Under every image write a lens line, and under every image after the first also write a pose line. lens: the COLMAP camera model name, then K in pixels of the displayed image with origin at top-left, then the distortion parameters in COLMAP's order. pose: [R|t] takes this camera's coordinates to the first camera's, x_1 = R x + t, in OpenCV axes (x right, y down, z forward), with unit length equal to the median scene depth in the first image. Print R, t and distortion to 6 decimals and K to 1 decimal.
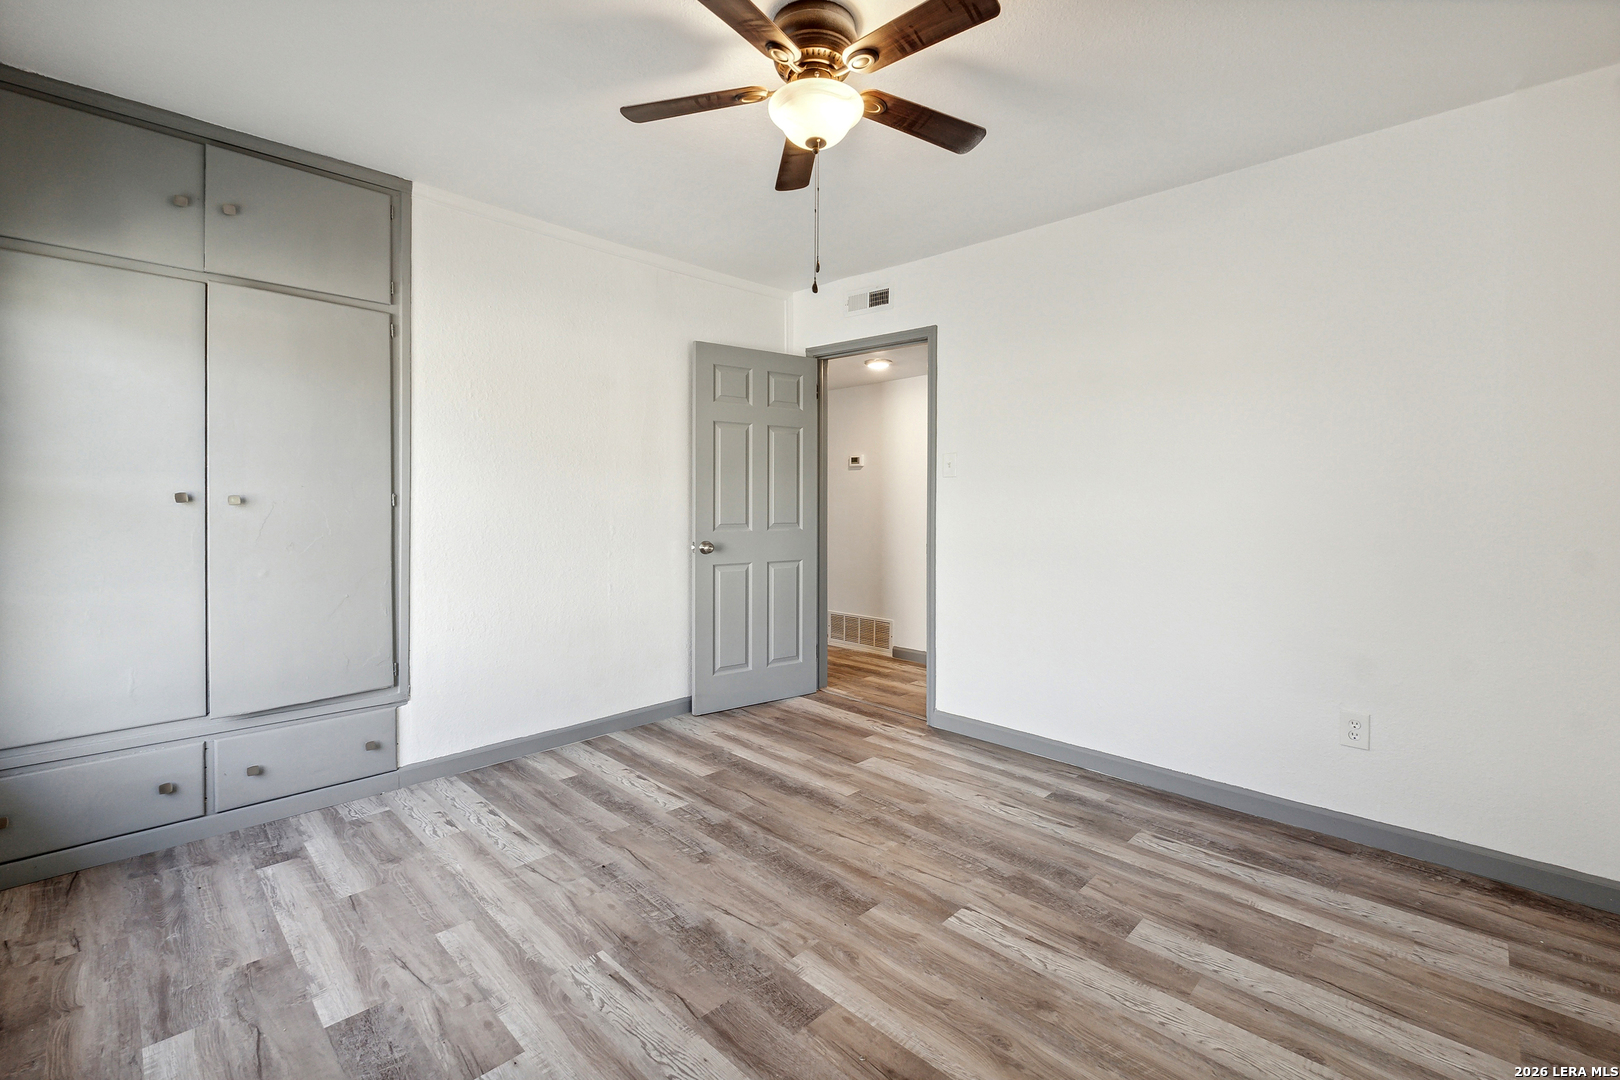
lens RADIAL K [[699.6, 0, 810.2], [0, 699.6, 509.0], [0, 0, 1]] dist [-0.002129, -0.000252]
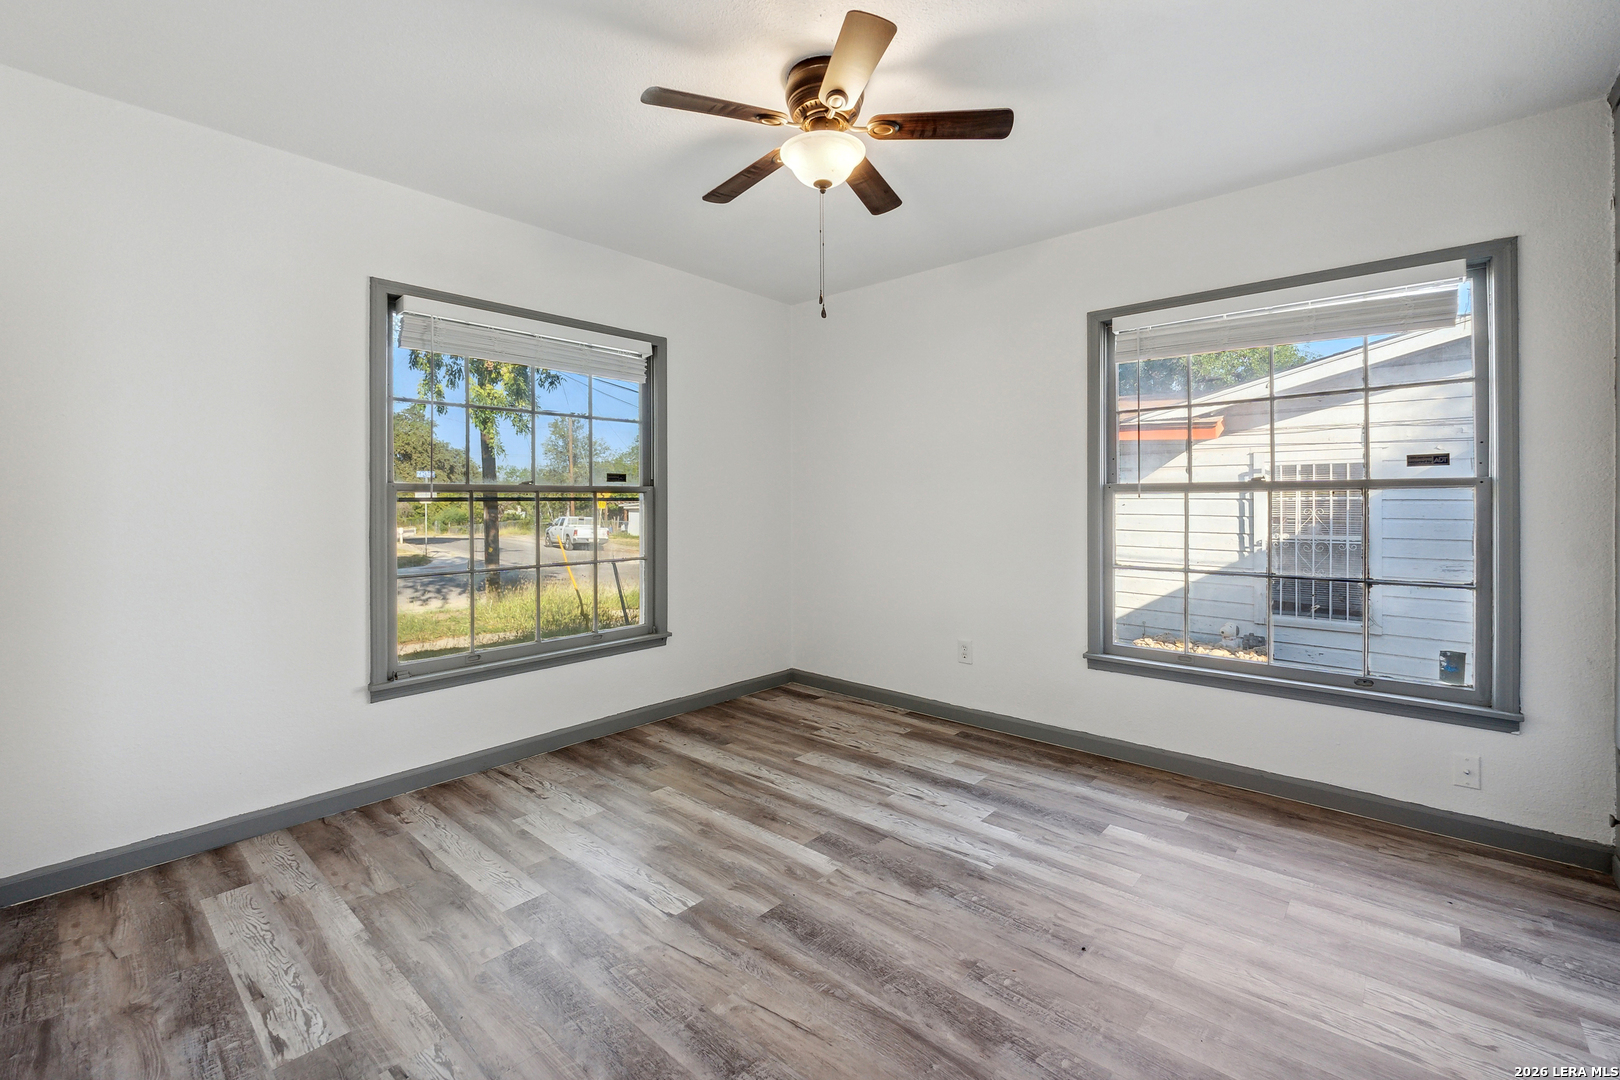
lens RADIAL K [[693.9, 0, 801.5], [0, 693.9, 498.9], [0, 0, 1]] dist [-0.005165, -0.000631]
pose [[-0.999439, -0.004931, -0.033118, 0.075480], [-0.004815, 0.999982, -0.003581, -0.017749], [0.033135, -0.003420, -0.999445, 2.036446]]
